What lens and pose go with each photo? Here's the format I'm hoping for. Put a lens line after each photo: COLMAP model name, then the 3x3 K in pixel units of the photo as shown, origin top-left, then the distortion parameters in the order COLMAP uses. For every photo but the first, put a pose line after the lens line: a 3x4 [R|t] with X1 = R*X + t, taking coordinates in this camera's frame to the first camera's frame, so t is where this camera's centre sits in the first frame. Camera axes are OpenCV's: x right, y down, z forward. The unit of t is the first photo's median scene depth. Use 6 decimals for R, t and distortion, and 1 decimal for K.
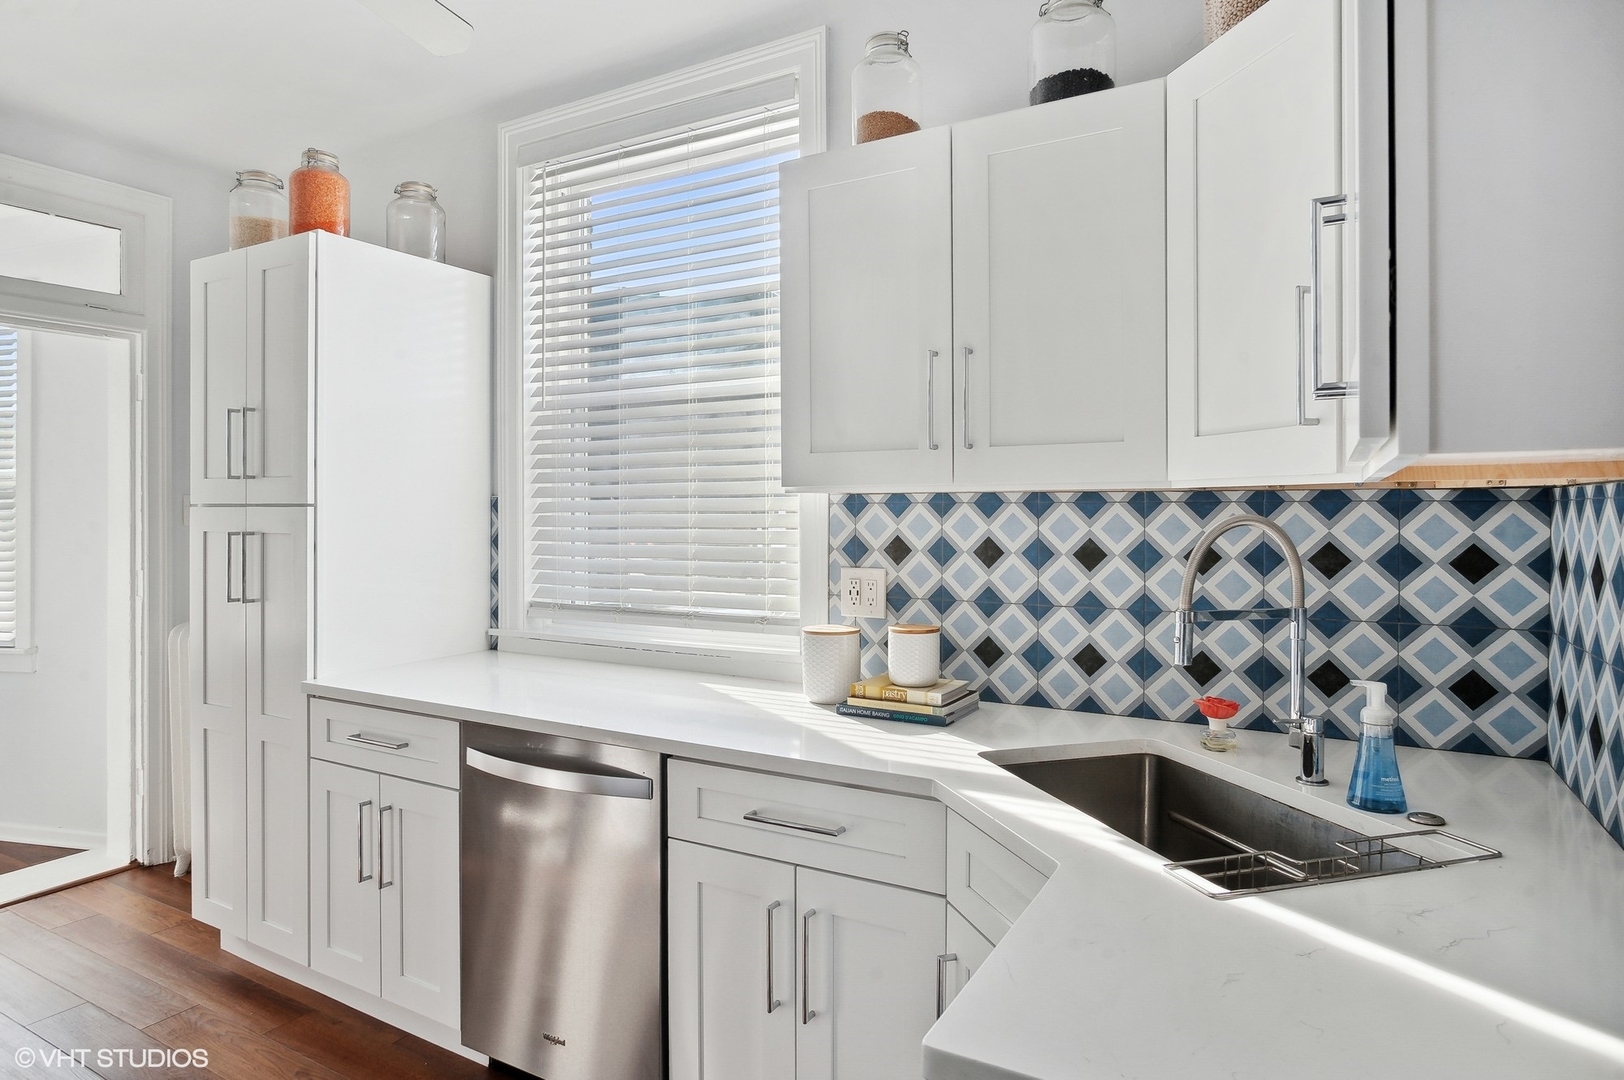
lens RADIAL K [[951.1, 0, 810.0], [0, 951.1, 517.8], [0, 0, 1]] dist [-0.033999, 0.026775]
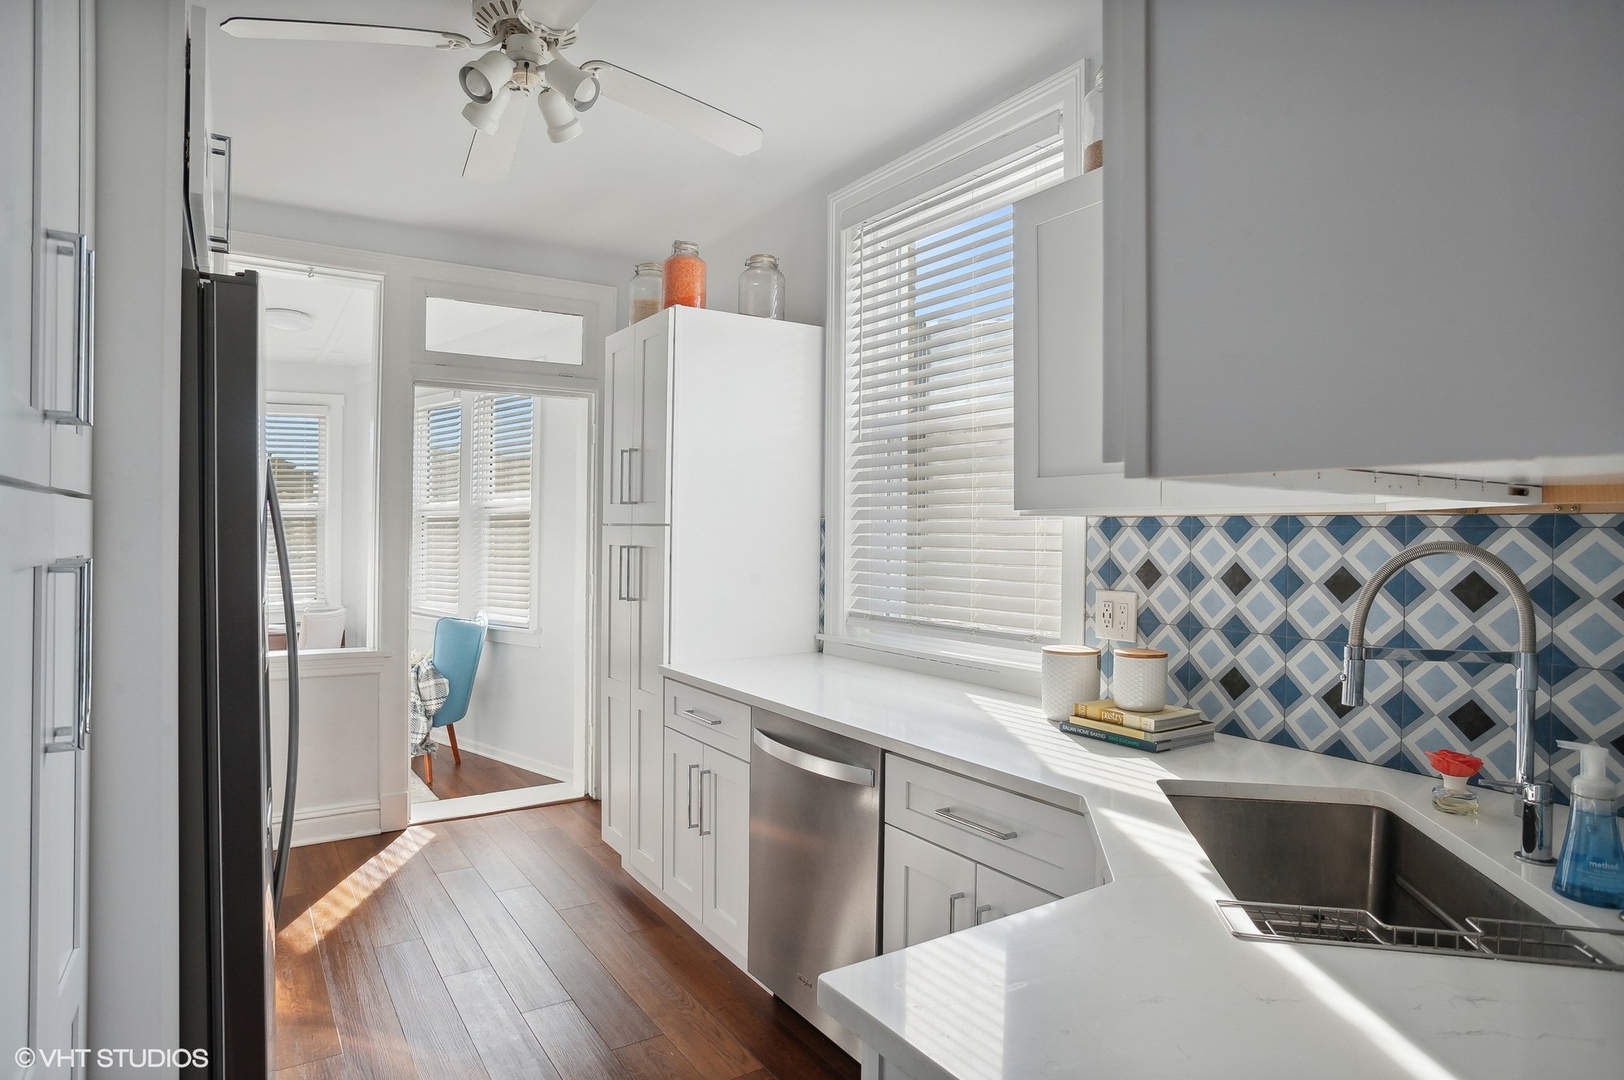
lens RADIAL K [[940.4, 0, 812.0], [0, 940.4, 540.0], [0, 0, 1]] dist [-0.079636, 0.058705]
pose [[0.887522, 0.012830, -0.460586, 0.227864], [-0.012615, 0.999914, 0.003543, -0.000447], [0.460592, 0.002666, 0.887608, -0.018935]]
